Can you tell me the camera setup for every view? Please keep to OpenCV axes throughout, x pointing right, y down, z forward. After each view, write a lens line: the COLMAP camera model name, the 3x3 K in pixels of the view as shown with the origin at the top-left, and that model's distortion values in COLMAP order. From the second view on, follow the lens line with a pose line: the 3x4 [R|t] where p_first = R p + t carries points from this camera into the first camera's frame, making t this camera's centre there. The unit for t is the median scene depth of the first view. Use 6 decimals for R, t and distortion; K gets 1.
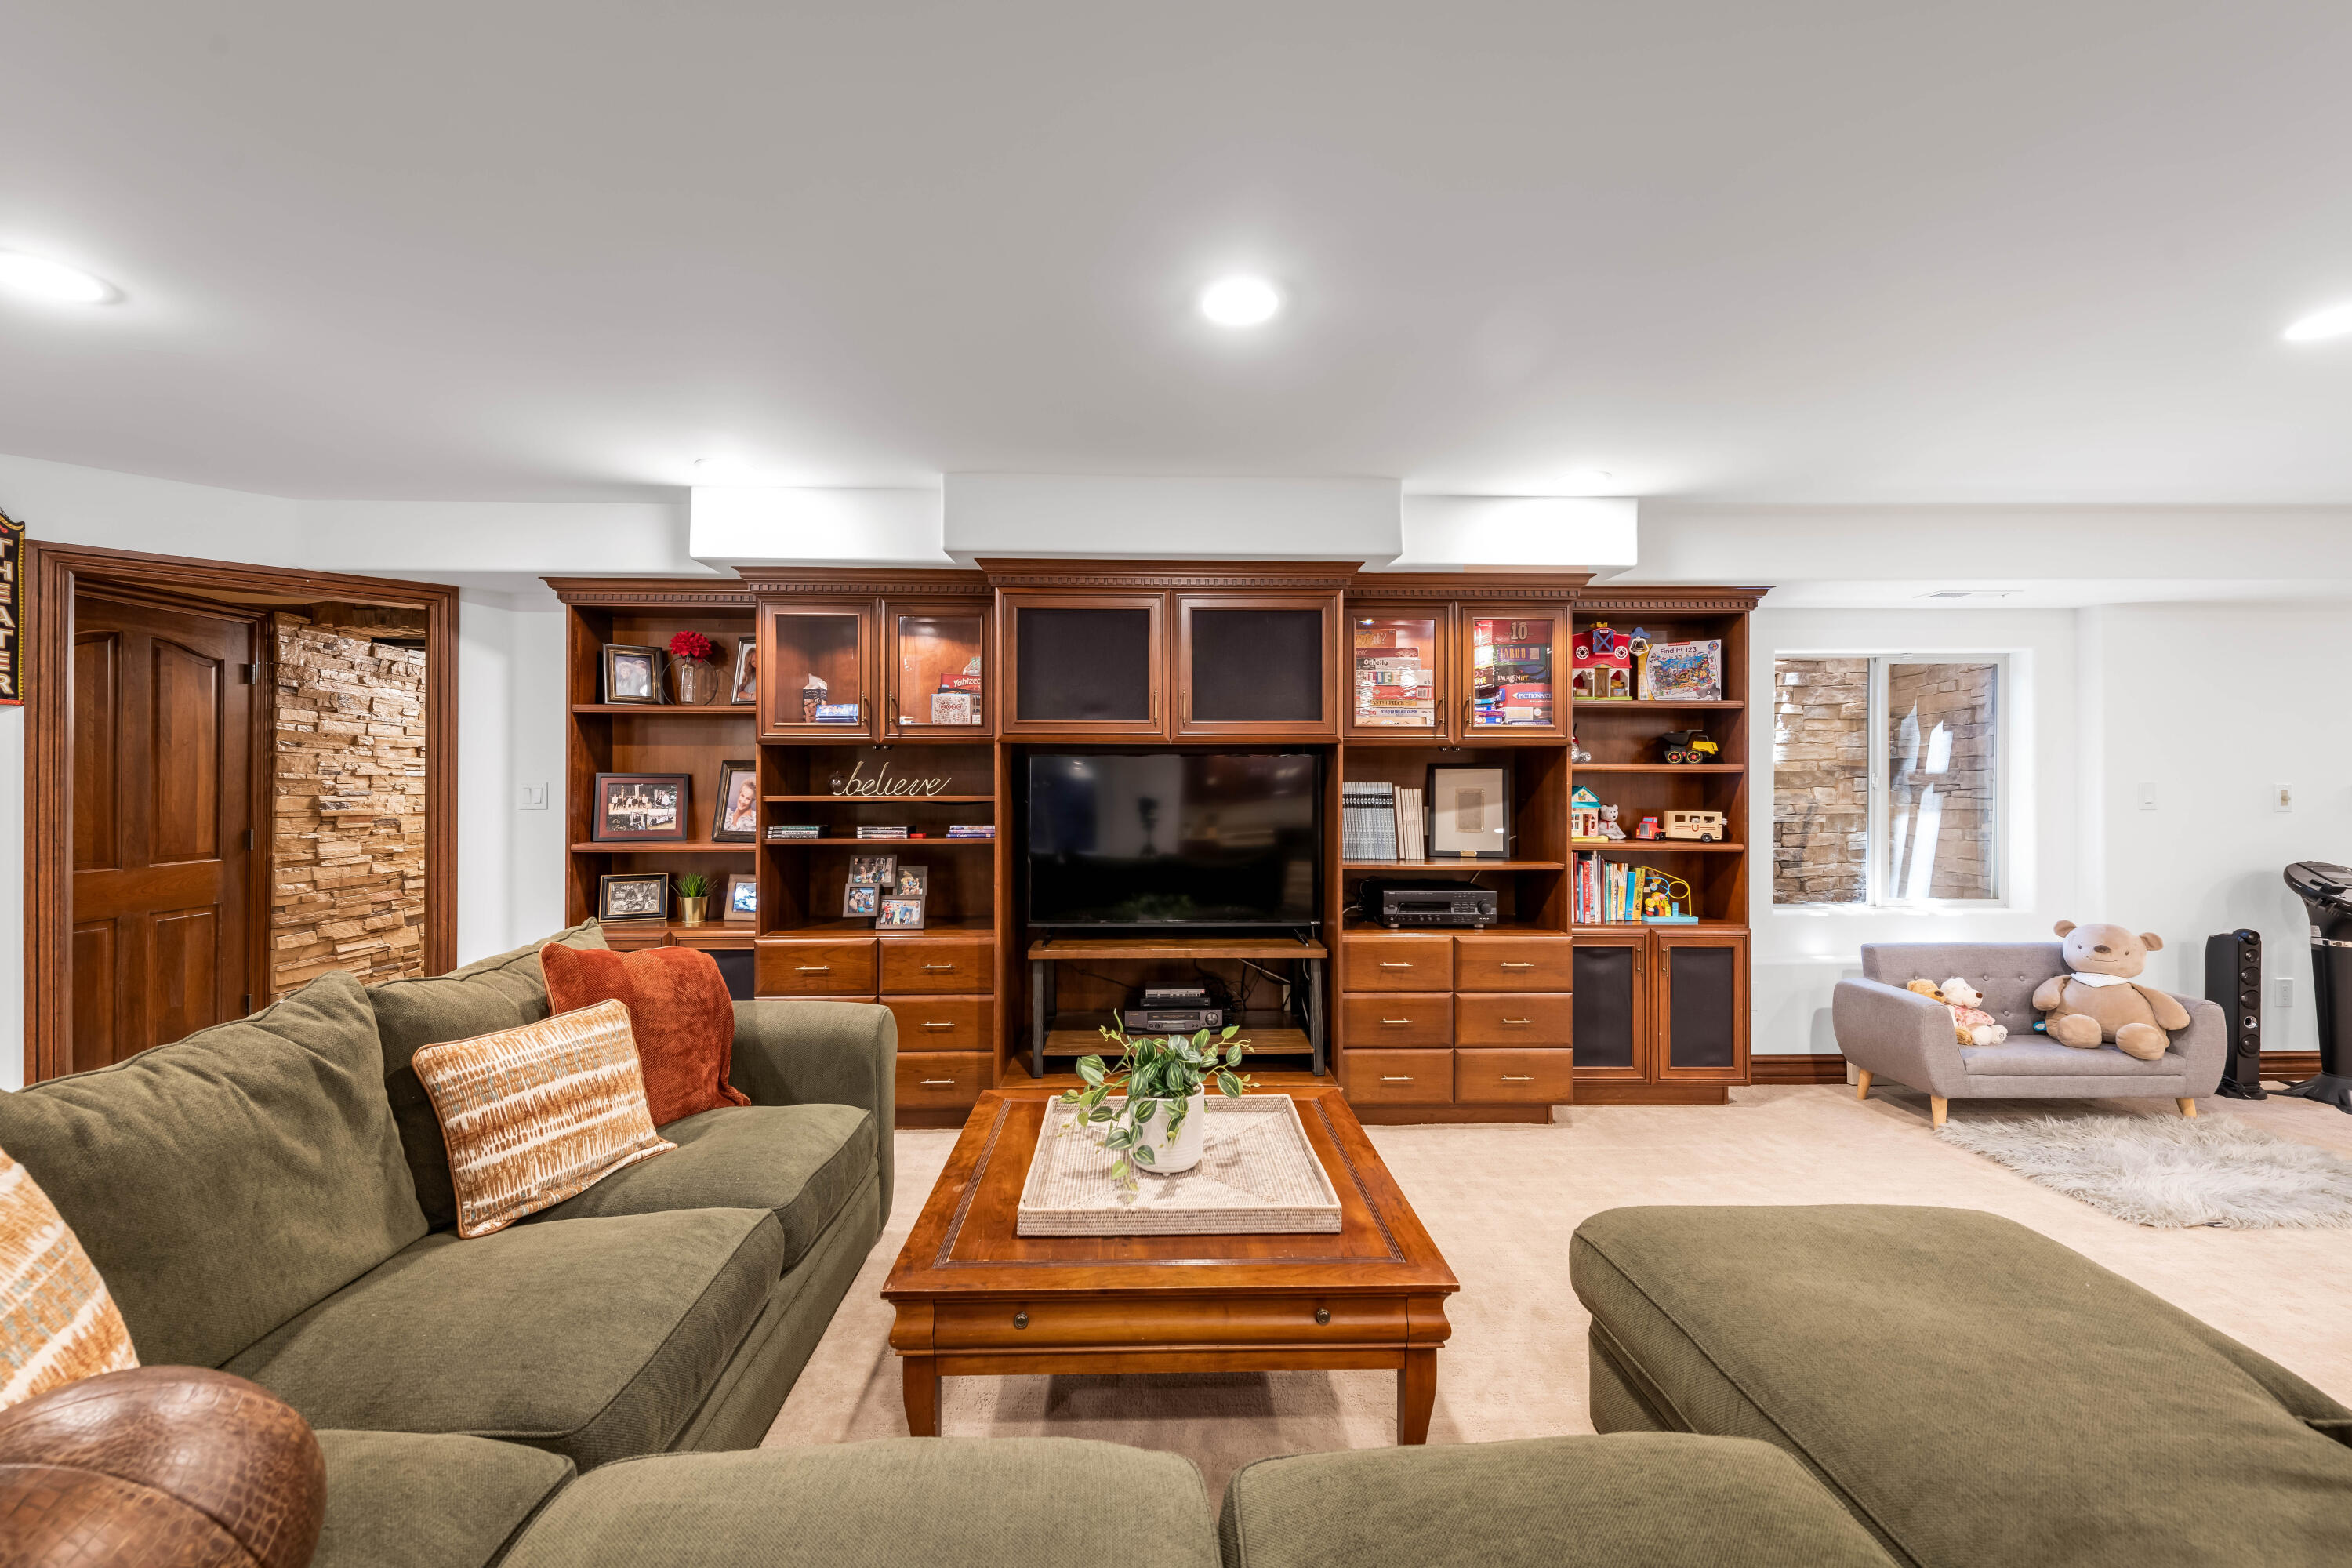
lens RADIAL K [[975.3, 0, 1176.0], [0, 975.3, 784.0], [0, 0, 1]] dist [0.000293, -0.000052]
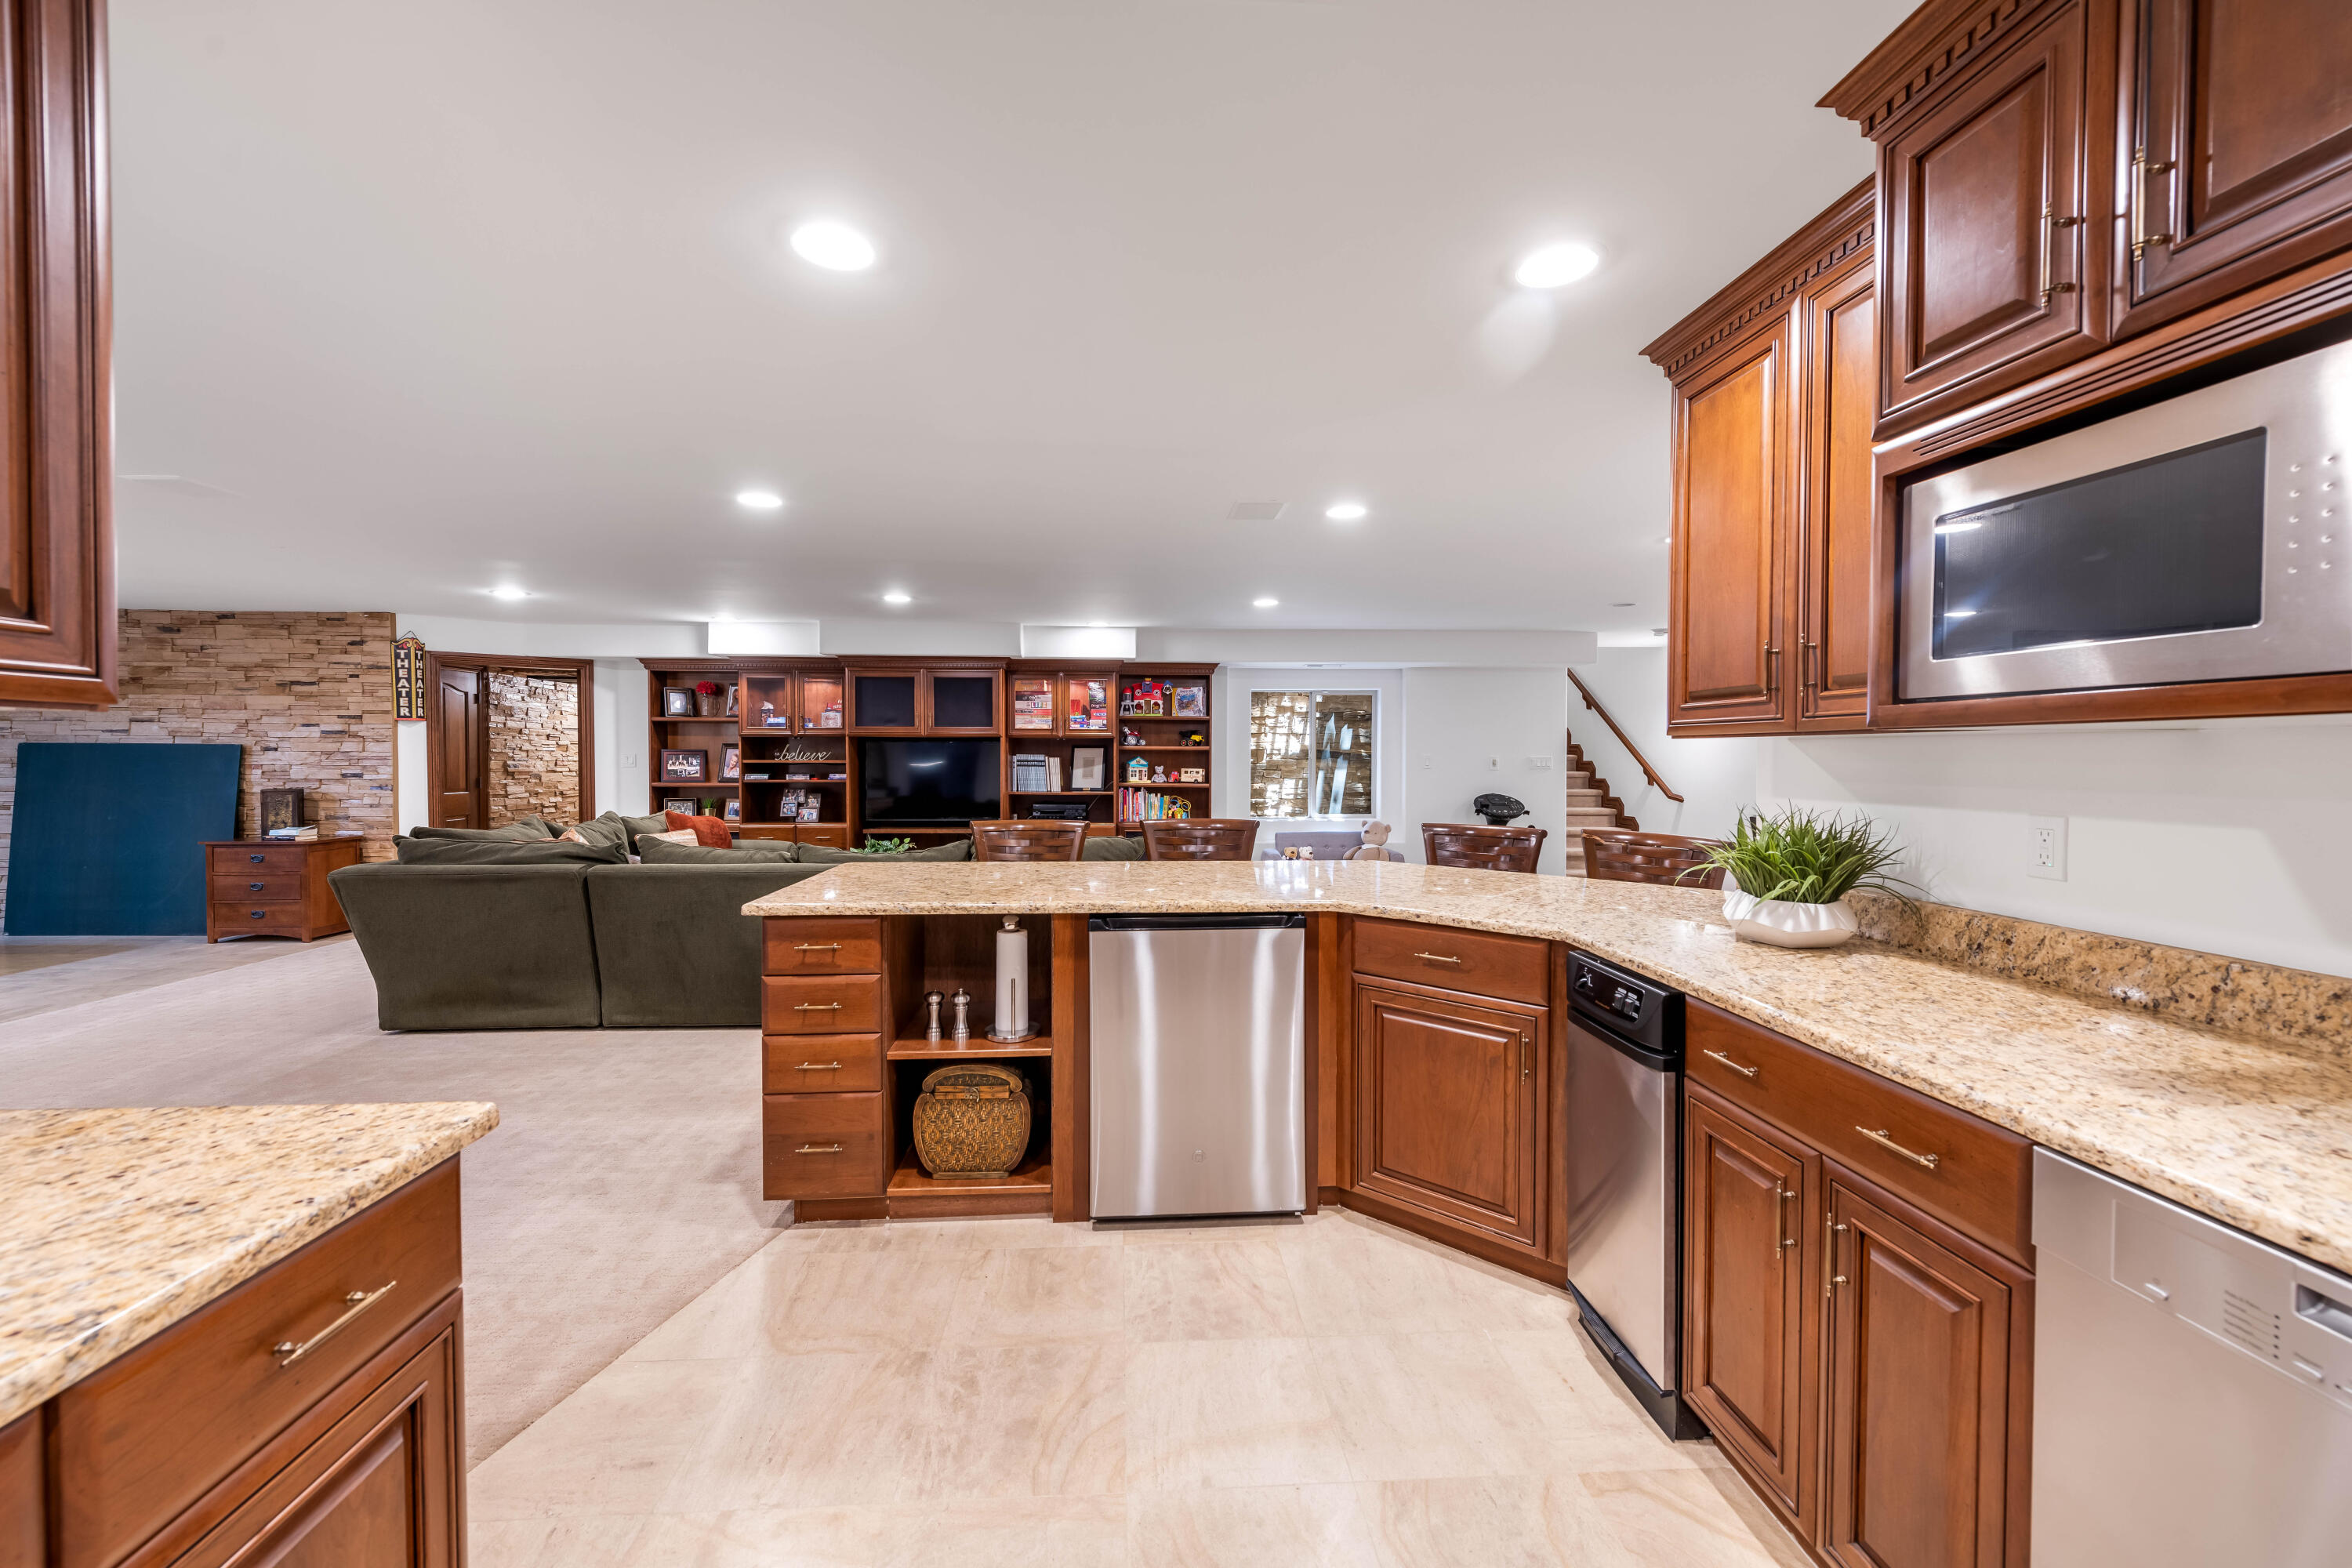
lens RADIAL K [[938.4, 0, 1176.0], [0, 938.4, 784.0], [0, 0, 1]] dist [-0.001814, -0.000562]
pose [[0.999602, 0.000615, 0.028192, 0.445946], [-0.001383, 0.999628, 0.027241, 0.006577], [-0.028164, -0.027269, 0.999231, -1.028437]]
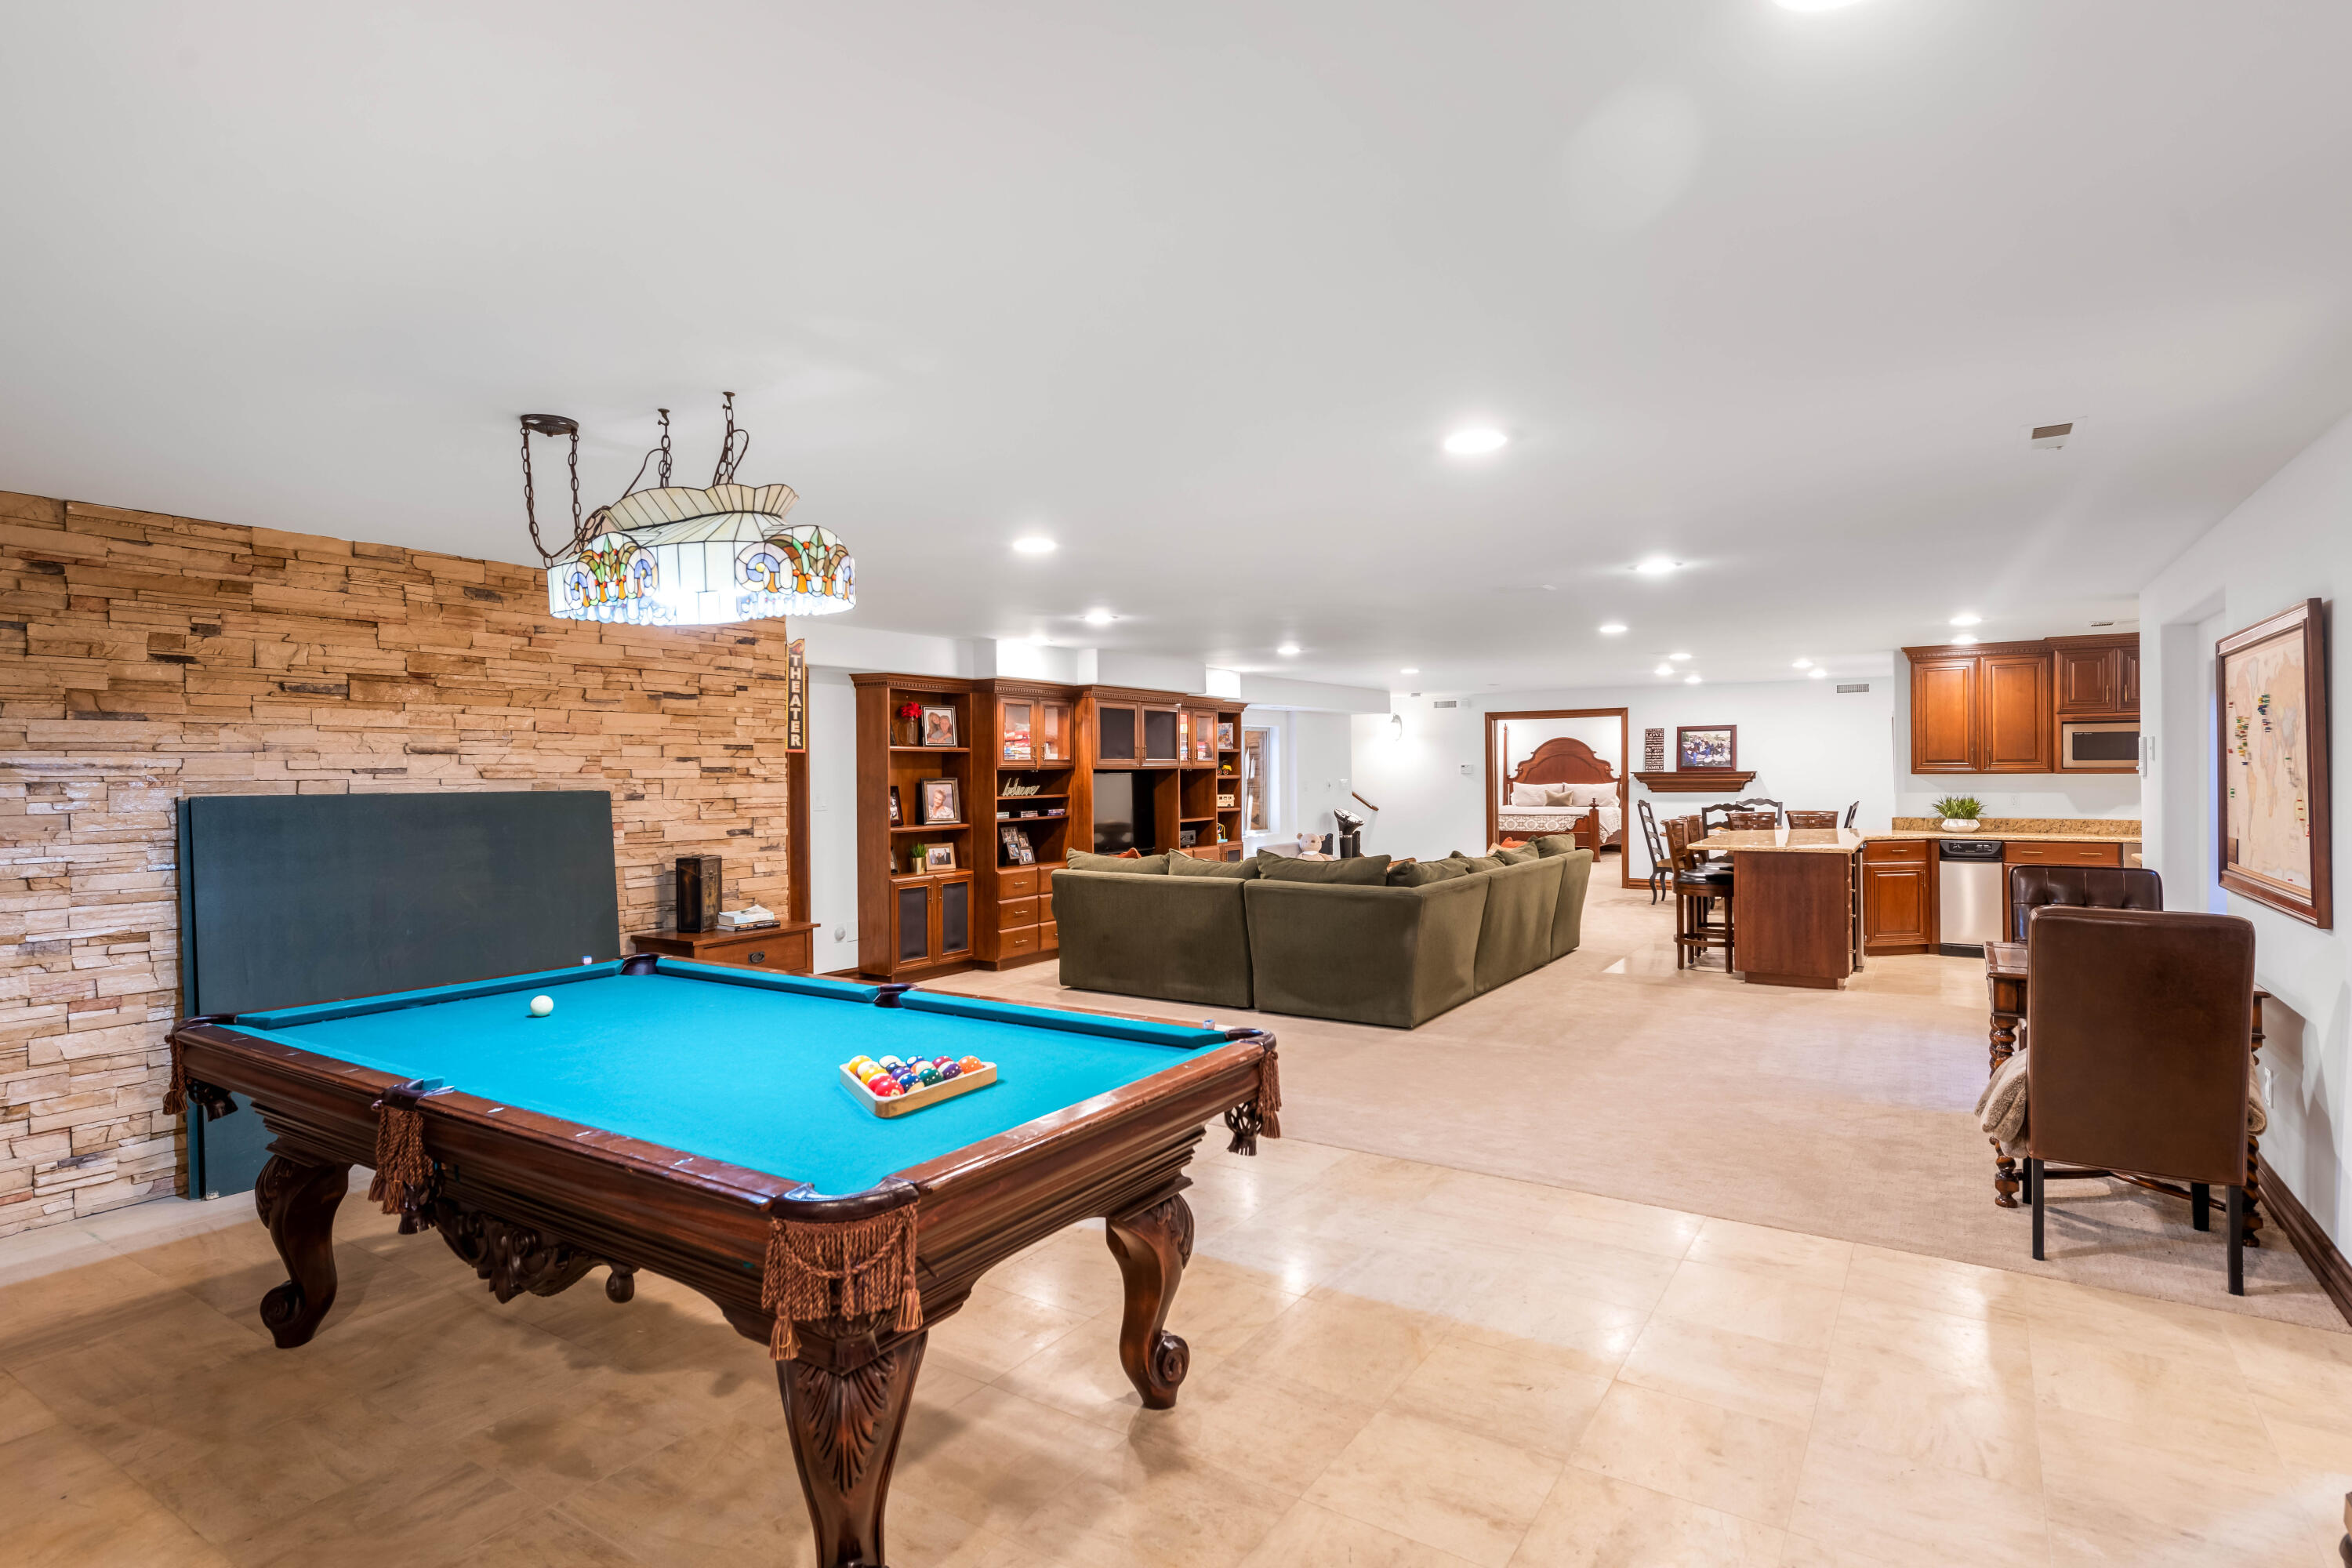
lens RADIAL K [[1198.6, 0, 1176.0], [0, 1198.6, 784.0], [0, 0, 1]] dist [-0.000168, -0.000024]
pose [[0.569397, -0.015394, 0.821918, -1.971210], [0.011668, 0.999875, 0.010644, -0.031231], [-0.821980, 0.003529, 0.569506, -0.577046]]
